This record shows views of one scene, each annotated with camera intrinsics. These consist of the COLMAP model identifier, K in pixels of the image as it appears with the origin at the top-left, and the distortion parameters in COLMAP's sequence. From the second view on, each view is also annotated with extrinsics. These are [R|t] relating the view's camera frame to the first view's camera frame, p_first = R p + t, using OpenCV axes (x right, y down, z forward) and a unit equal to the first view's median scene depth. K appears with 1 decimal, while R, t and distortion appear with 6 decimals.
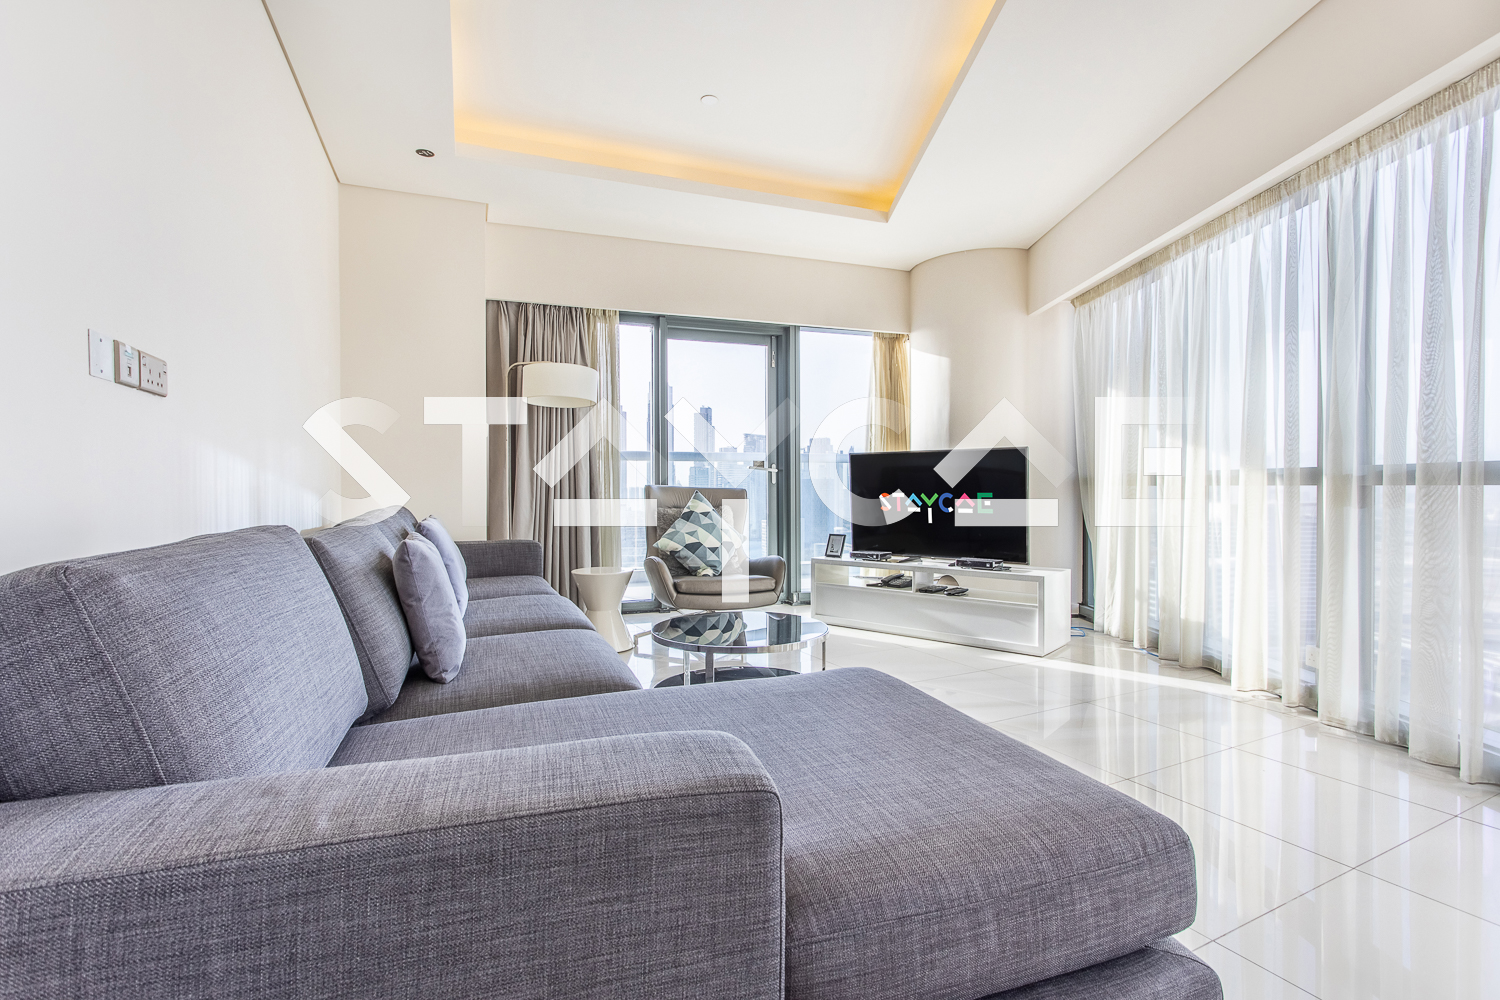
lens RADIAL K [[735.3, 0, 744.0], [0, 735.3, 499.0], [0, 0, 1]] dist [0.000488, 0.001162]
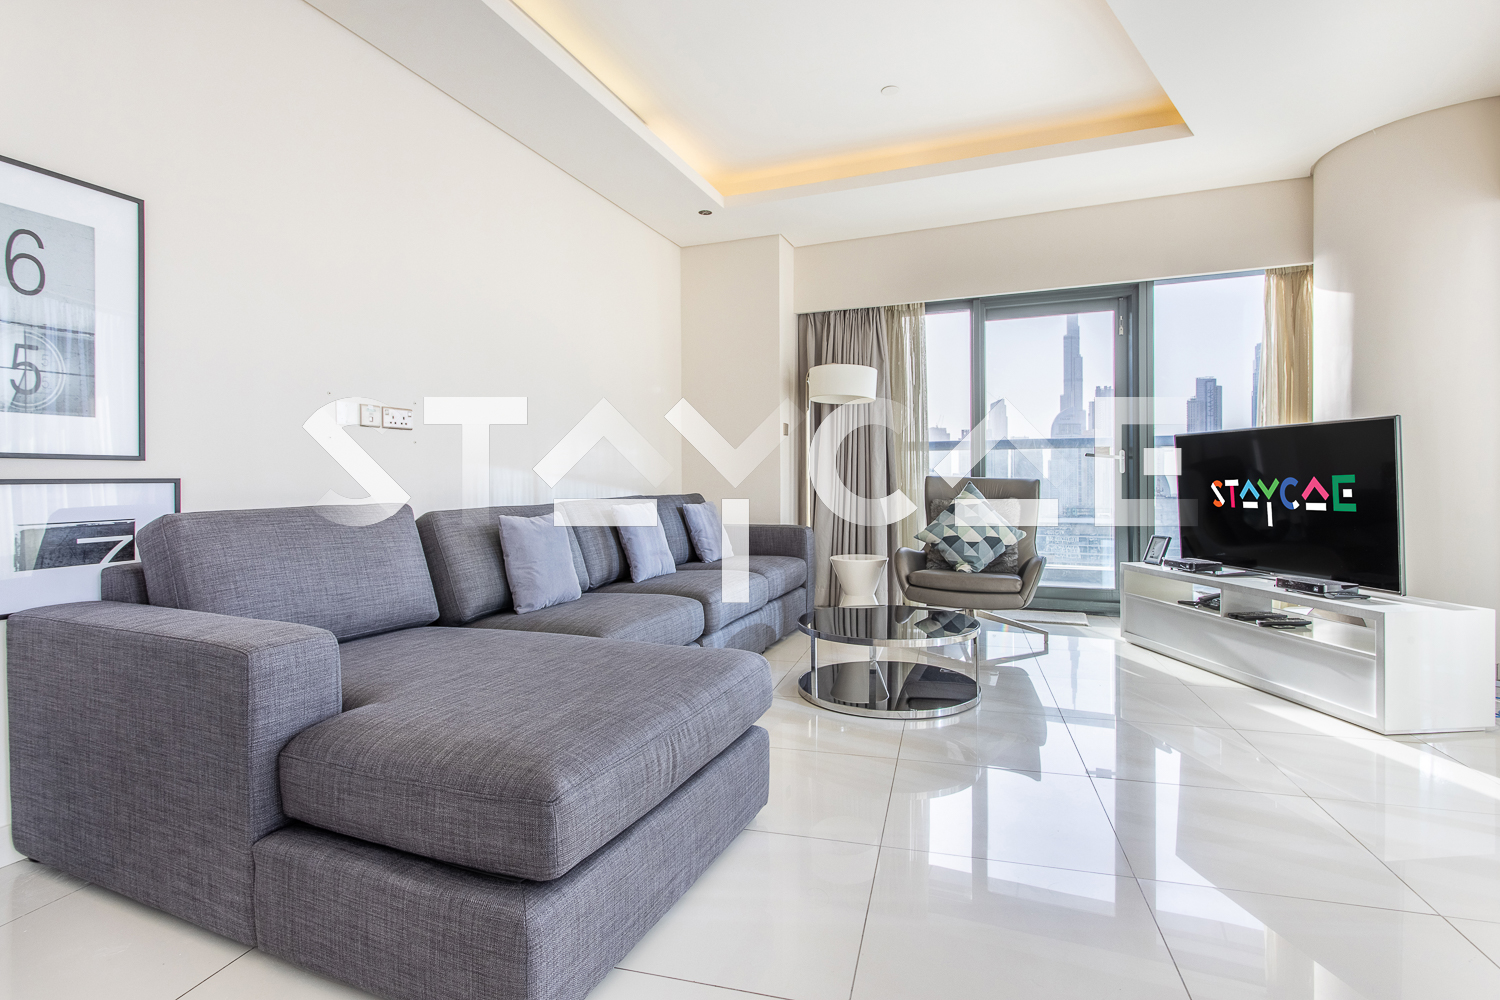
lens RADIAL K [[735.3, 0, 710.9], [0, 735.3, 488.0], [0, 0, 1]] dist [0.000488, 0.001162]
pose [[0.714963, 0.006329, -0.699133, 0.352745], [-0.007269, 0.999972, 0.001619, -0.002124], [0.699124, 0.003925, 0.714990, 0.087263]]
